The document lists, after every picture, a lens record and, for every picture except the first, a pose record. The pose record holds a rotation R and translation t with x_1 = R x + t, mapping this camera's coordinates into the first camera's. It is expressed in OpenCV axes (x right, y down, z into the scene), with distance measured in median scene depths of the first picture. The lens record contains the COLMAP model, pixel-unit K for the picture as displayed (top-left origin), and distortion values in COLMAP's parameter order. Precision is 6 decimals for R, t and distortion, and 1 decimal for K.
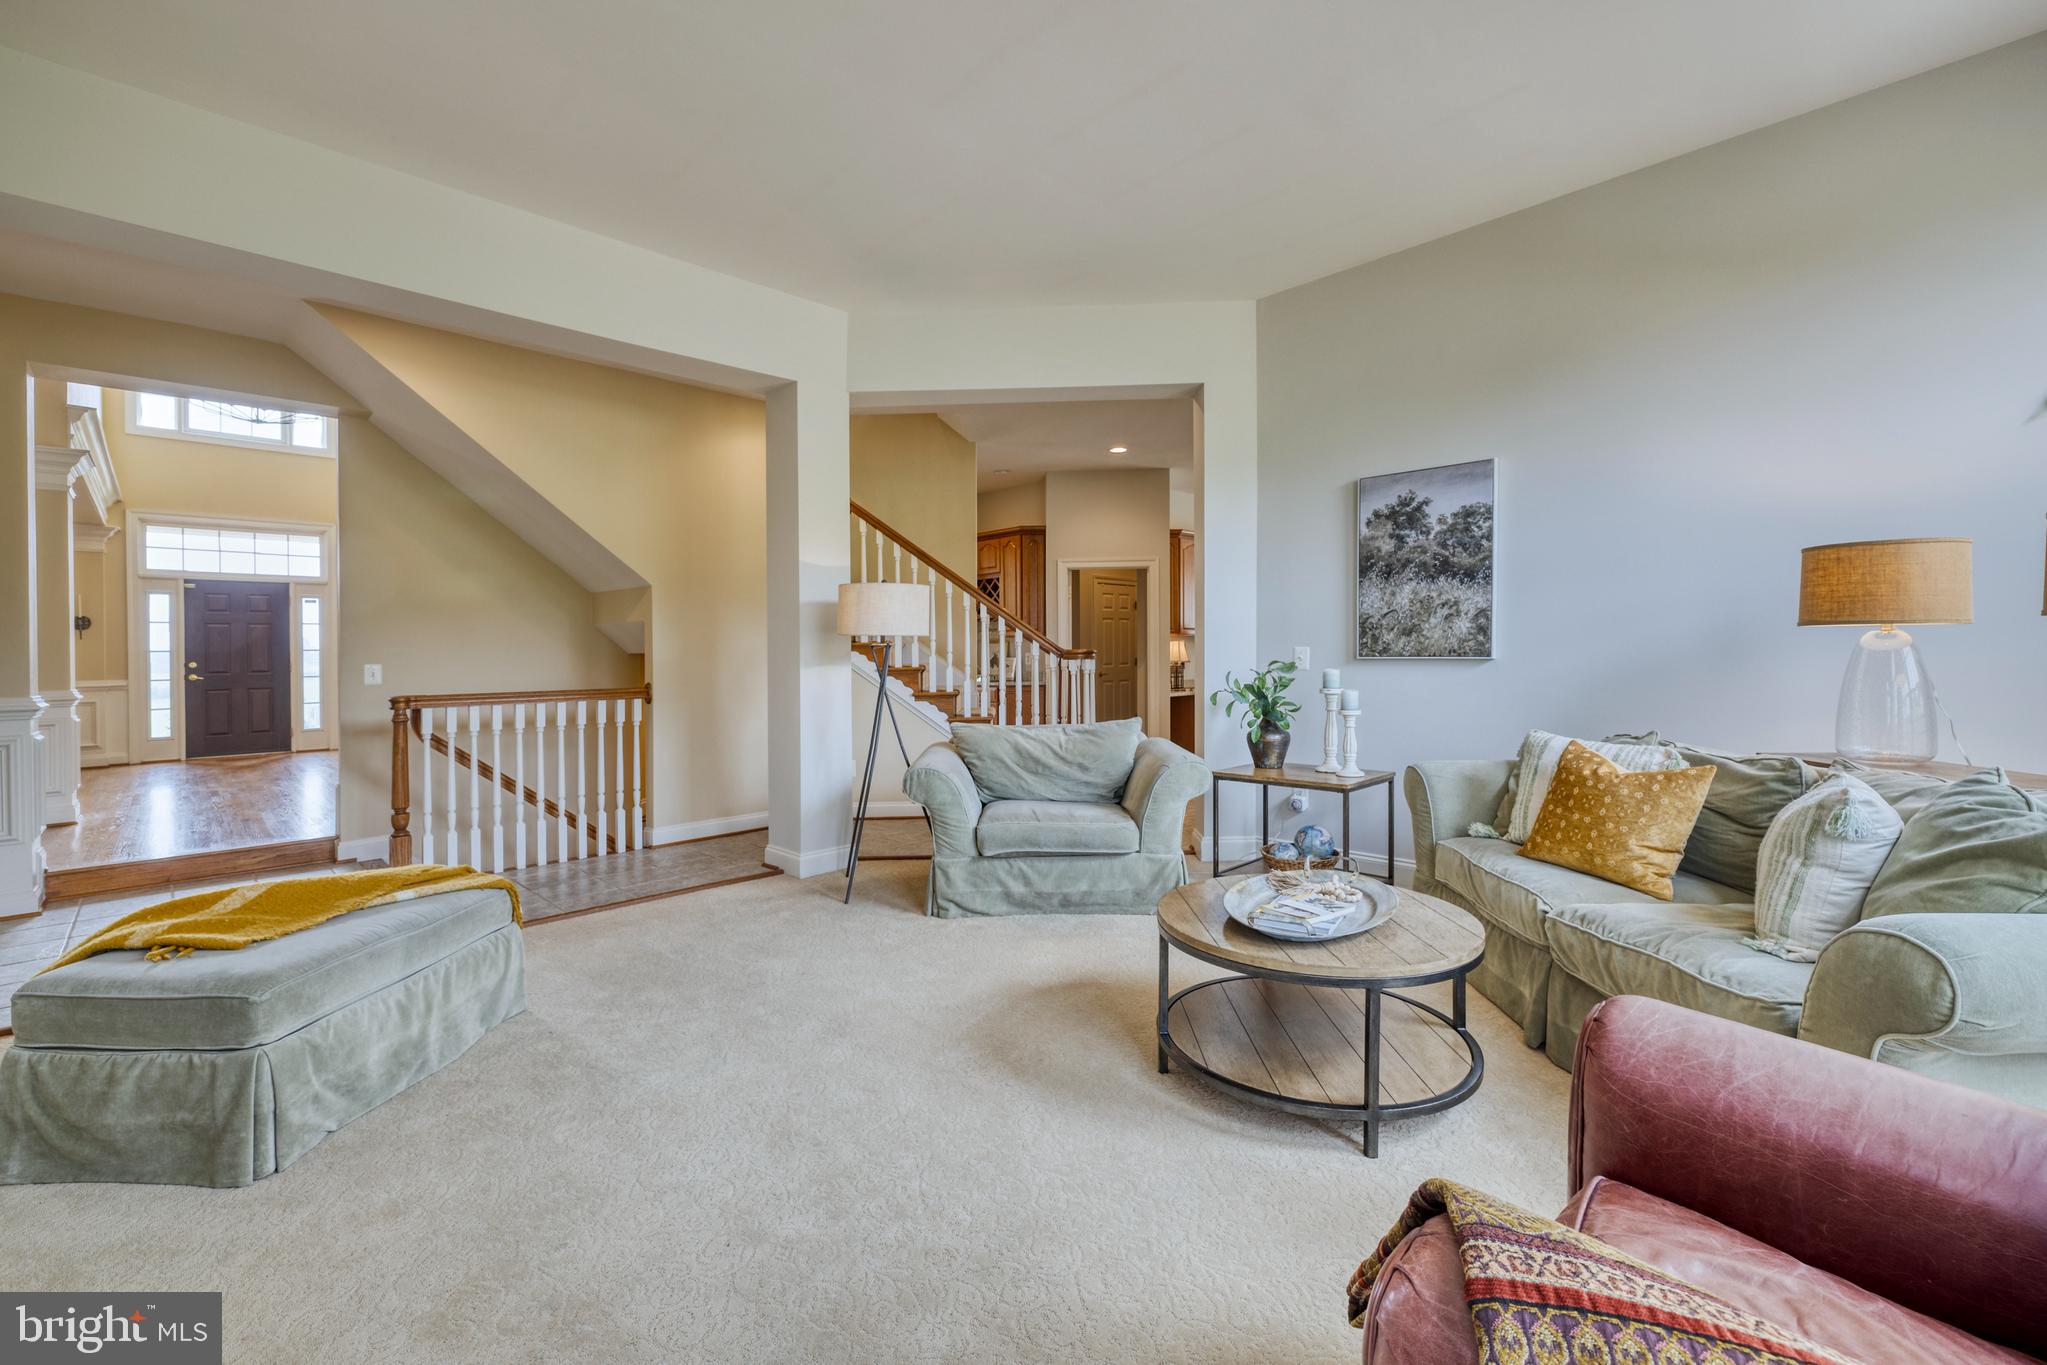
lens RADIAL K [[858.0, 0, 1020.4], [0, 858.0, 663.7], [0, 0, 1]] dist [0.000299, -0.000239]
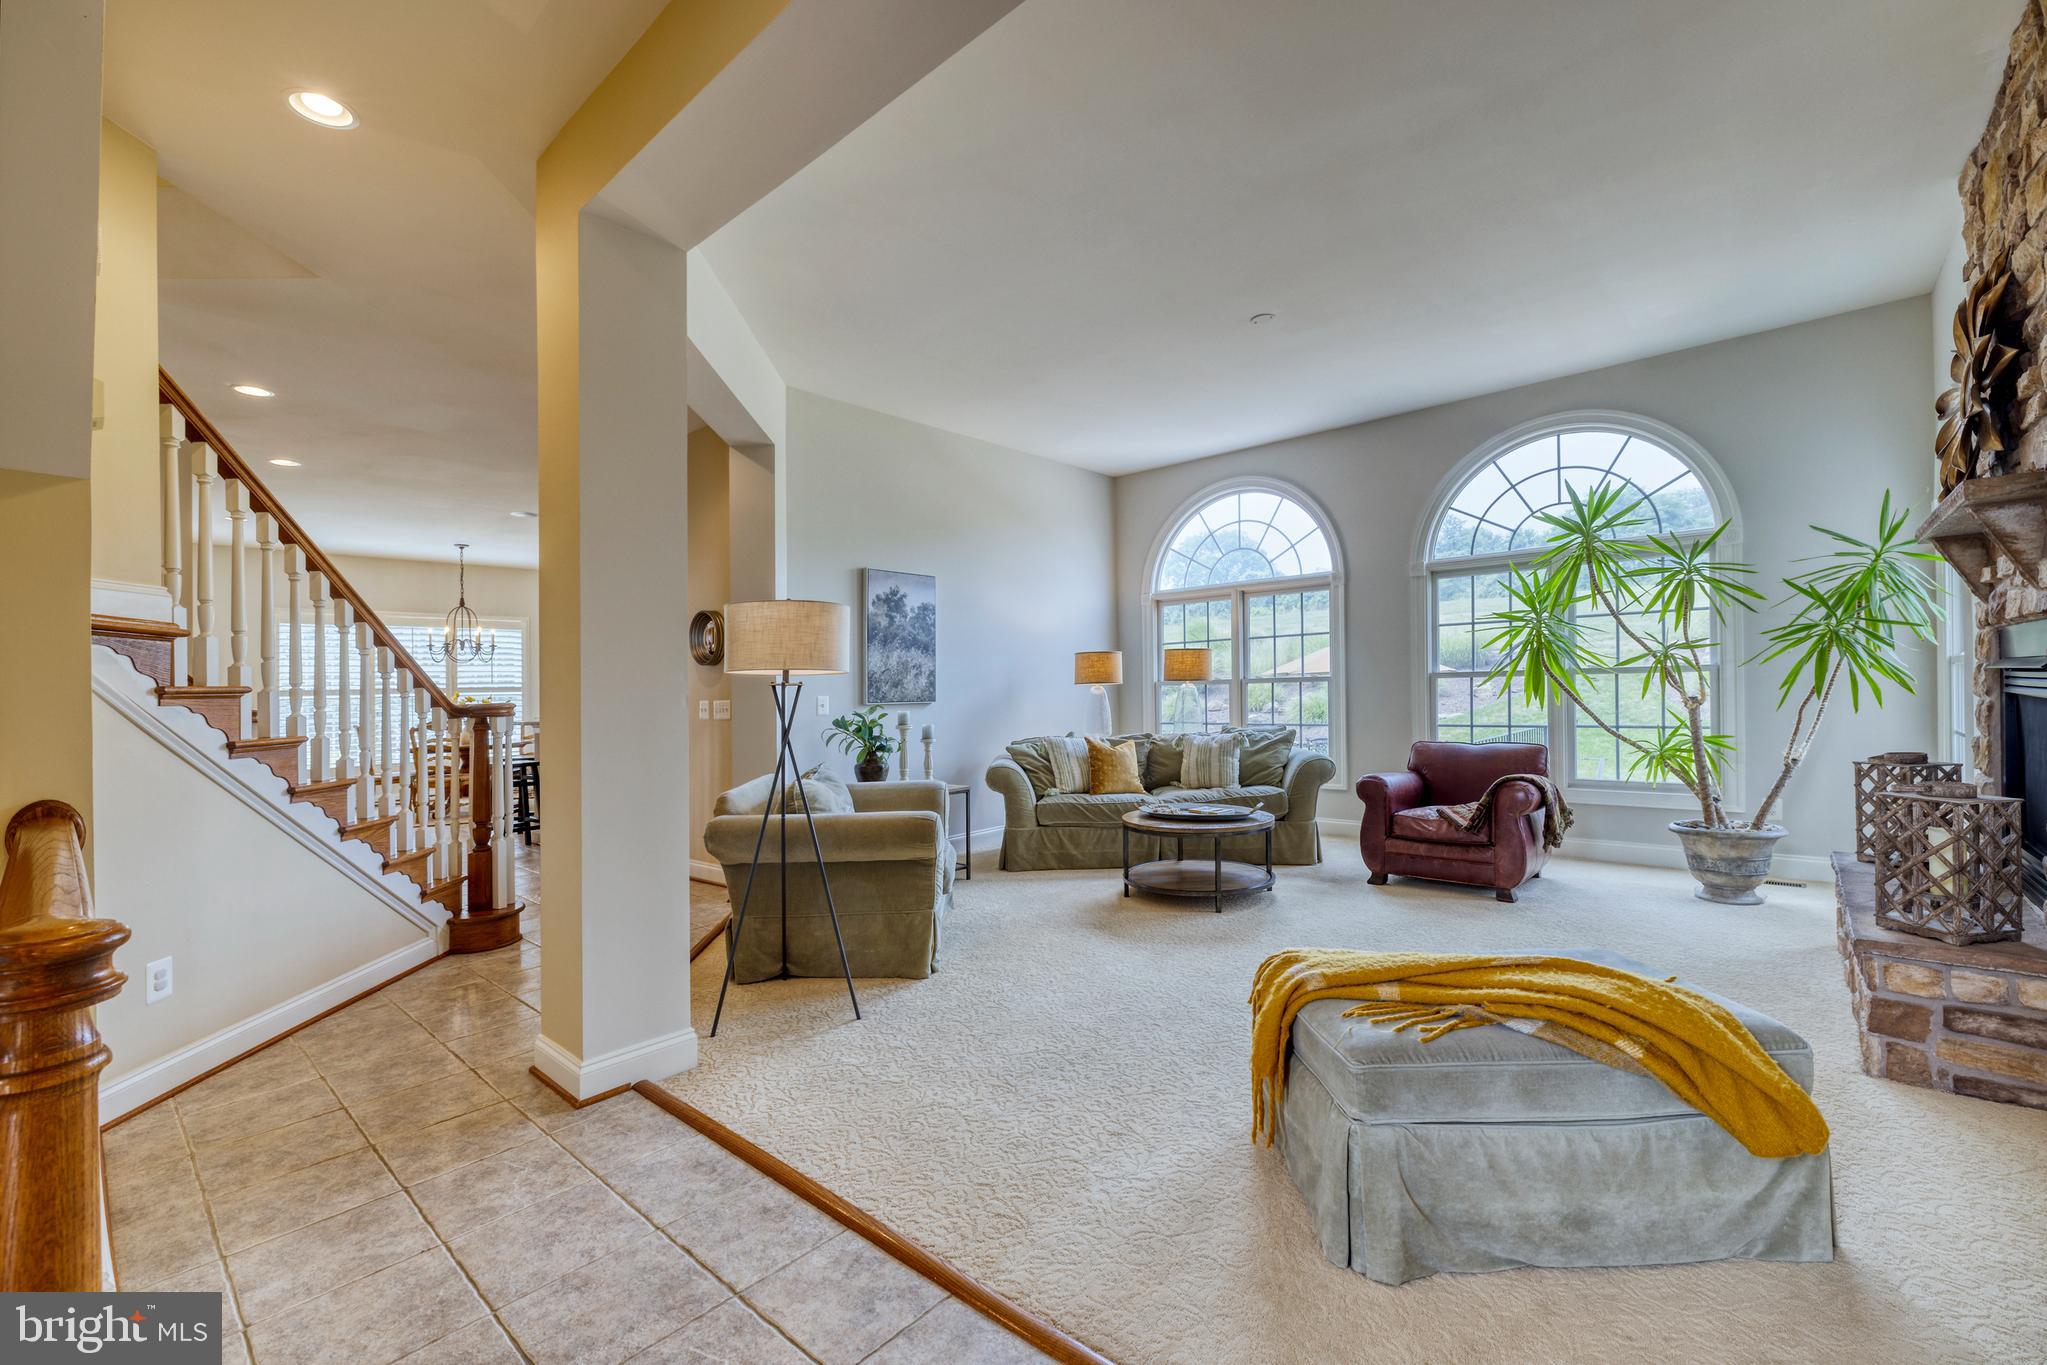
lens RADIAL K [[858.0, 0, 1016.1], [0, 858.0, 690.1], [0, 0, 1]] dist [0.000299, -0.000239]
pose [[-0.046397, 0.022633, 0.998667, -0.991860], [0.042676, 0.998875, -0.020655, 0.009526], [-0.998011, 0.041660, -0.047311, 0.893954]]
